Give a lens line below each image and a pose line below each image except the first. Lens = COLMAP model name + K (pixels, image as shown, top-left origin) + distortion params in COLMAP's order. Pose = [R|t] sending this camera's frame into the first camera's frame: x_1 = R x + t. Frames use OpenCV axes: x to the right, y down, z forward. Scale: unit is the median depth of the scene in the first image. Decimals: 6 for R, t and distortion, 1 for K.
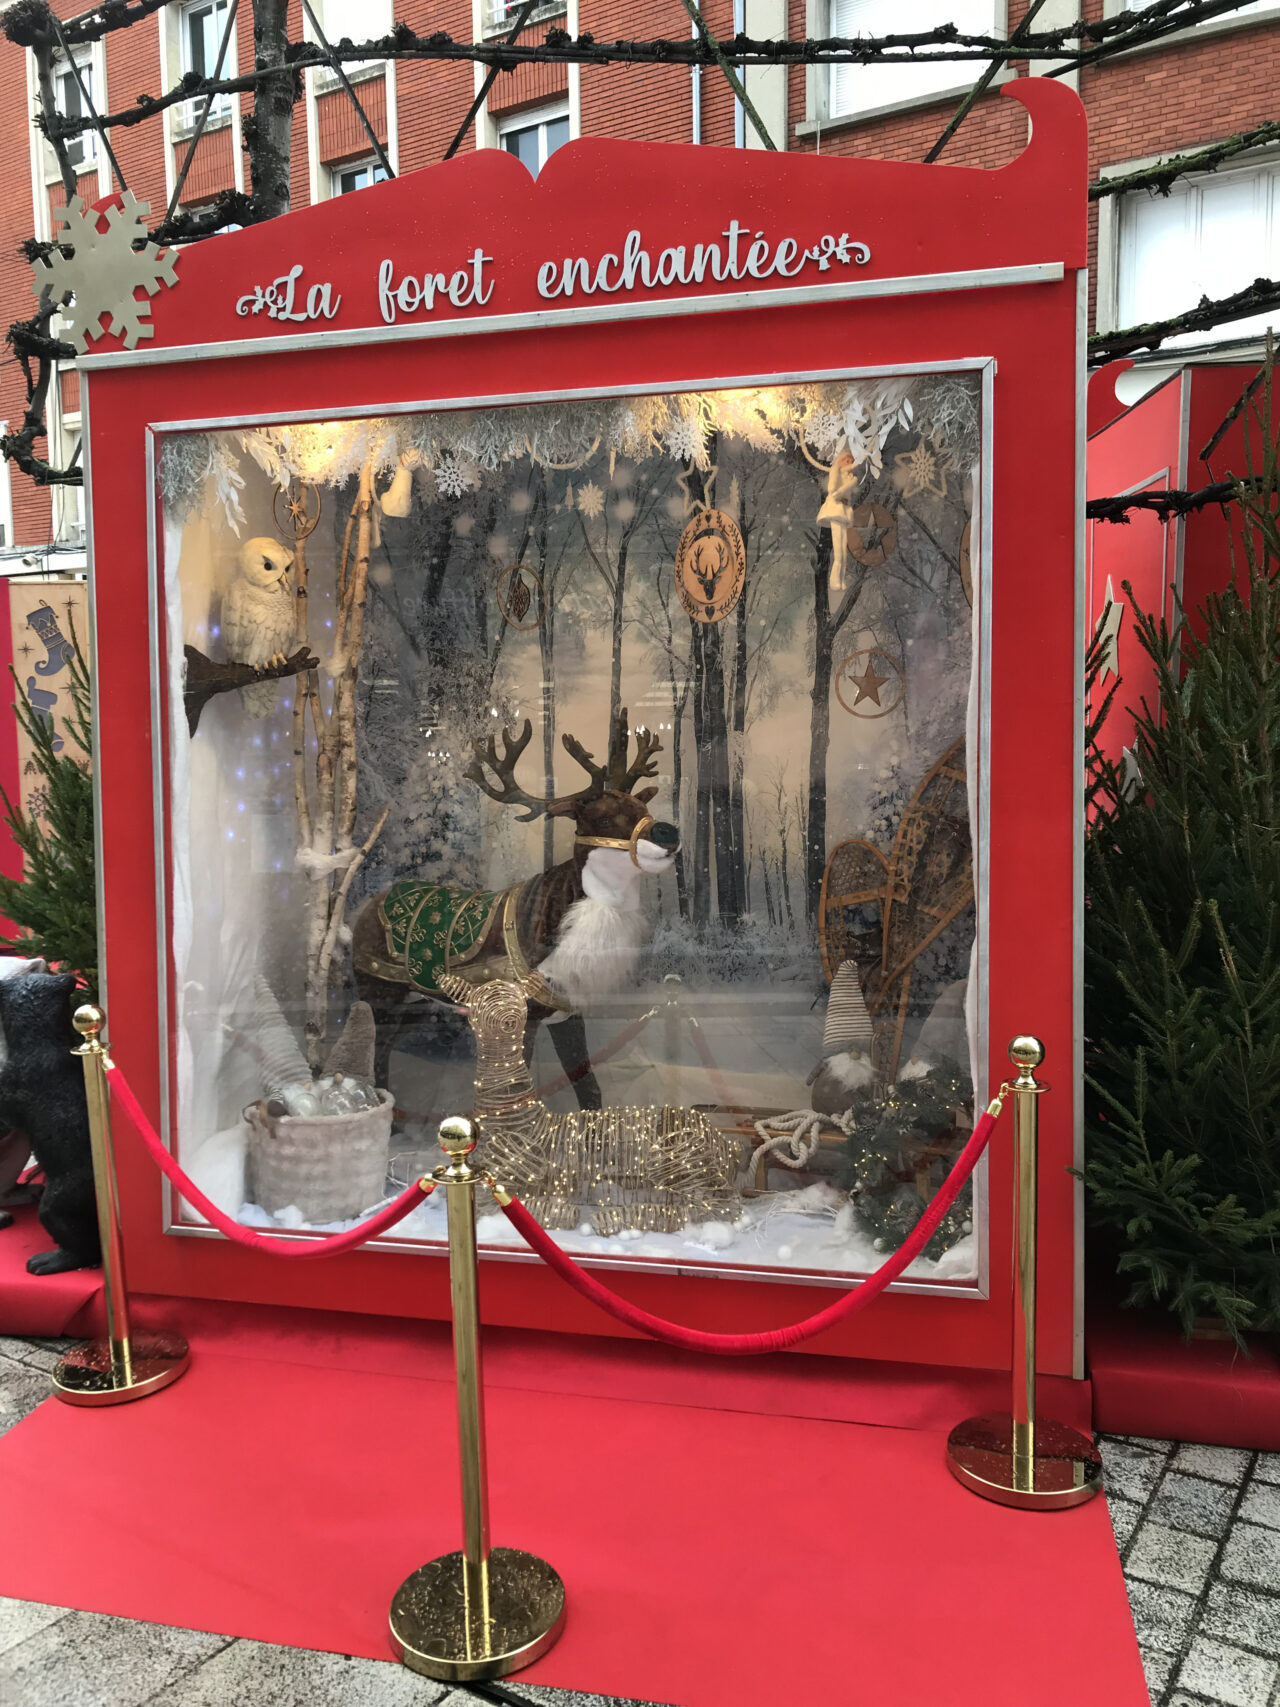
lens RADIAL K [[1301.2, 0, 640.0], [0, 1301.2, 853.5], [0, 0, 1]] dist [0.006990, -0.001674]
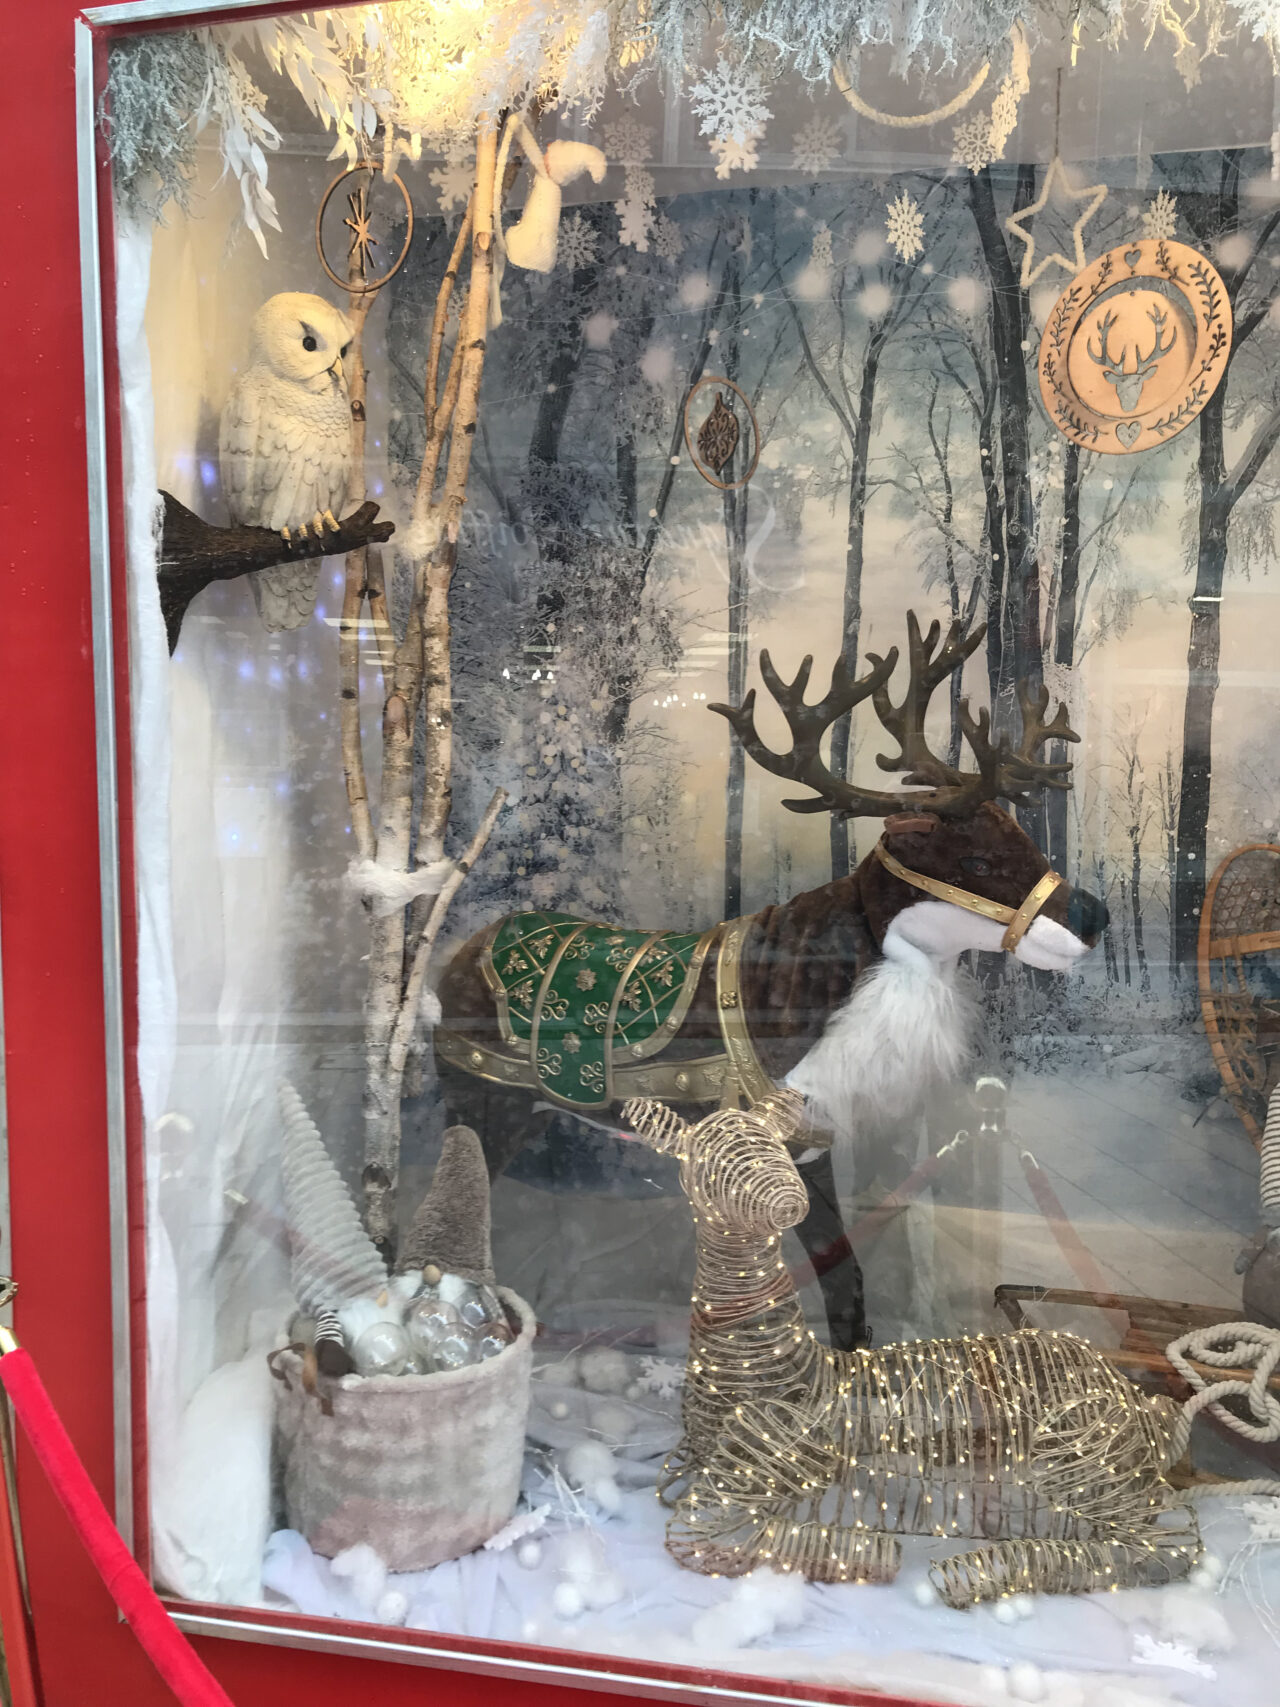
lens RADIAL K [[1379.1, 0, 640.0], [0, 1379.1, 853.5], [0, 0, 1]] dist [0.007263, 0.019609]
pose [[0.999804, 0.002291, 0.019650, -0.146913], [-0.002709, 0.999770, 0.021292, -0.020590], [-0.019597, -0.021342, 0.999580, 0.388527]]
